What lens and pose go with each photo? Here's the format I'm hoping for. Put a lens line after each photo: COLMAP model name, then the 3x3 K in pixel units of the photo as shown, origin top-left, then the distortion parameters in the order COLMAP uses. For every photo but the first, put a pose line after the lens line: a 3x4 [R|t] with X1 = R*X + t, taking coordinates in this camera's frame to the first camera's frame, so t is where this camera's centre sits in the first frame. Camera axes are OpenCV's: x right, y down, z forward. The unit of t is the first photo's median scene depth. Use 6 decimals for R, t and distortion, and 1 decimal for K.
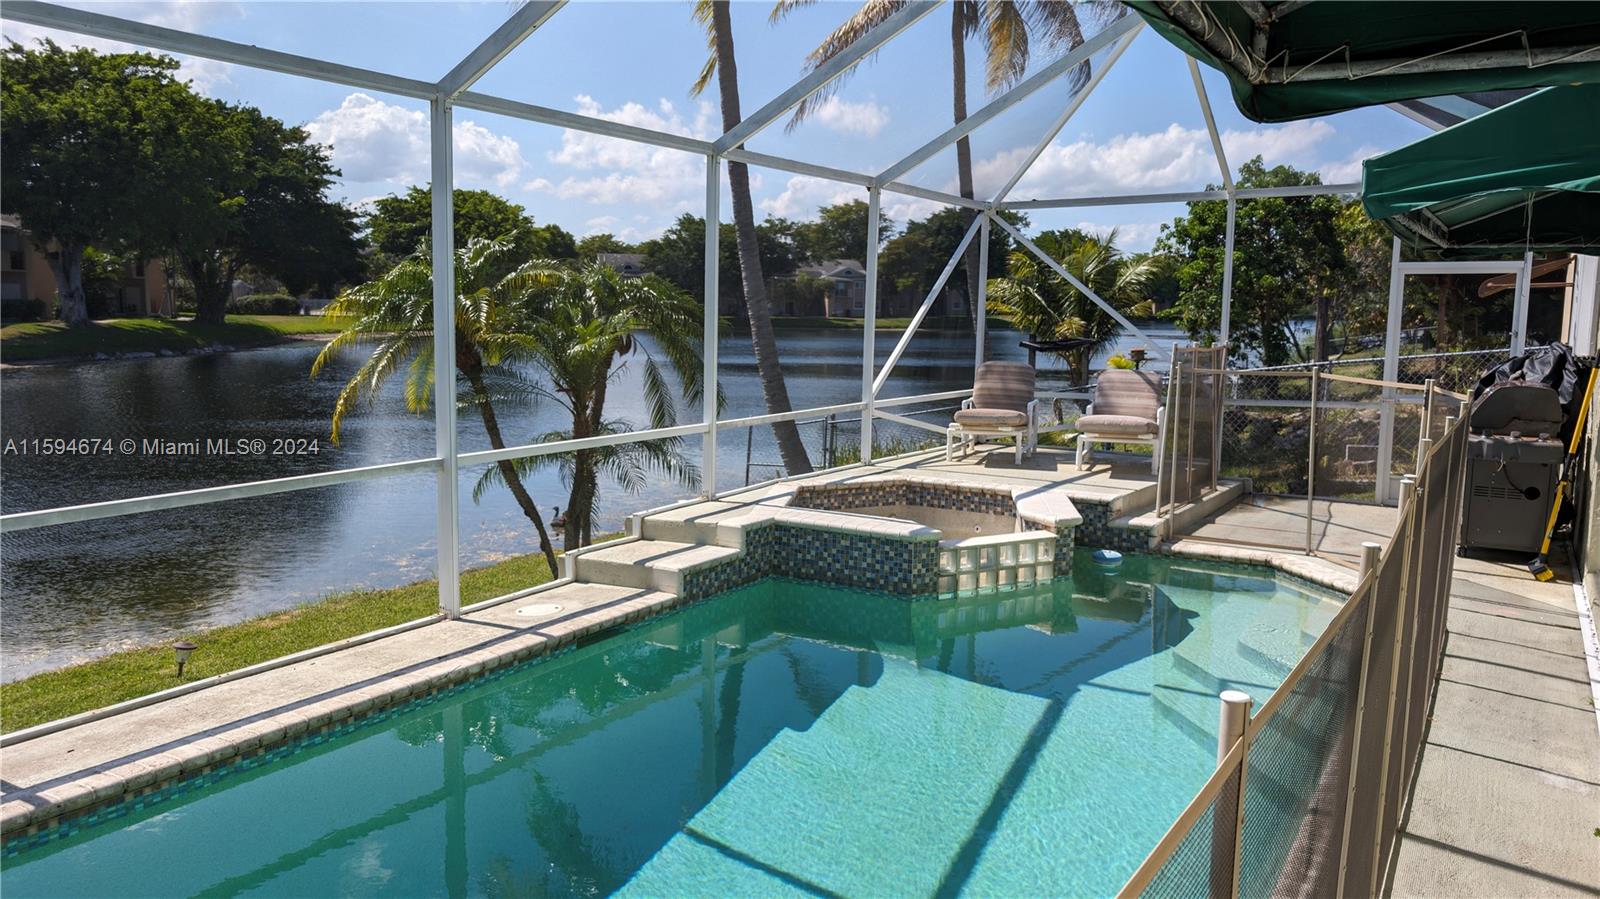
lens RADIAL K [[1152.2, 0, 809.9], [0, 1152.2, 442.2], [0, 0, 1]] dist [0.024764, 0.003094]
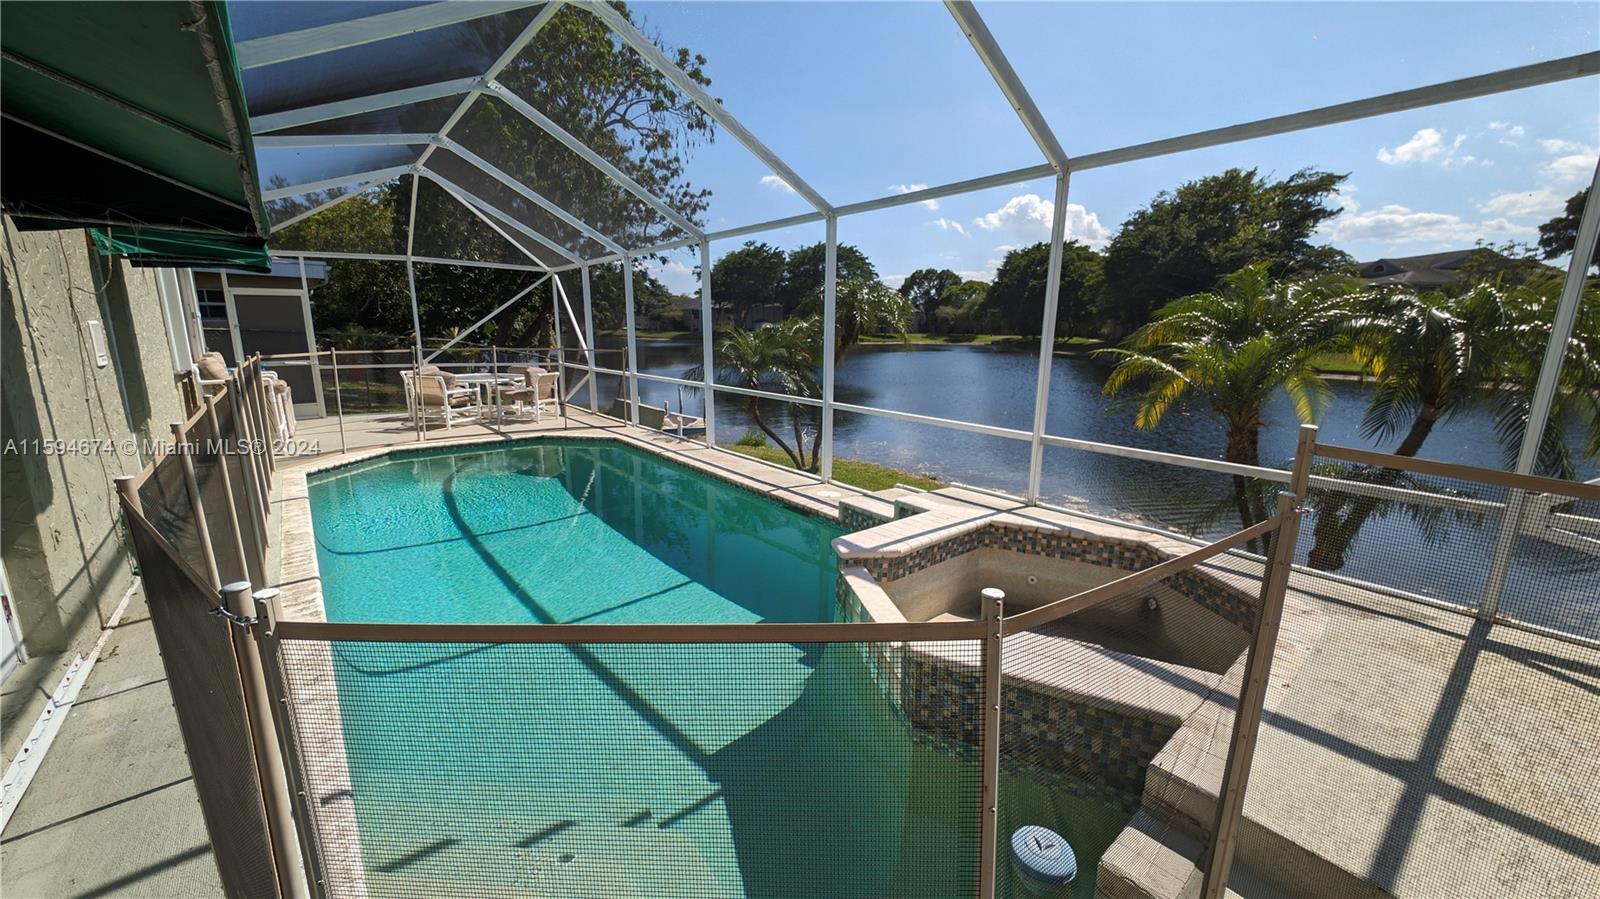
lens RADIAL K [[592.4, 0, 793.8], [0, 592.4, 452.4], [0, 0, 1]] dist [0.000648, -0.000054]
pose [[-0.322426, 0.152499, -0.934230, 0.650751], [-0.159031, 0.964183, 0.212274, -0.103233], [0.933140, 0.217014, -0.286626, 1.294764]]
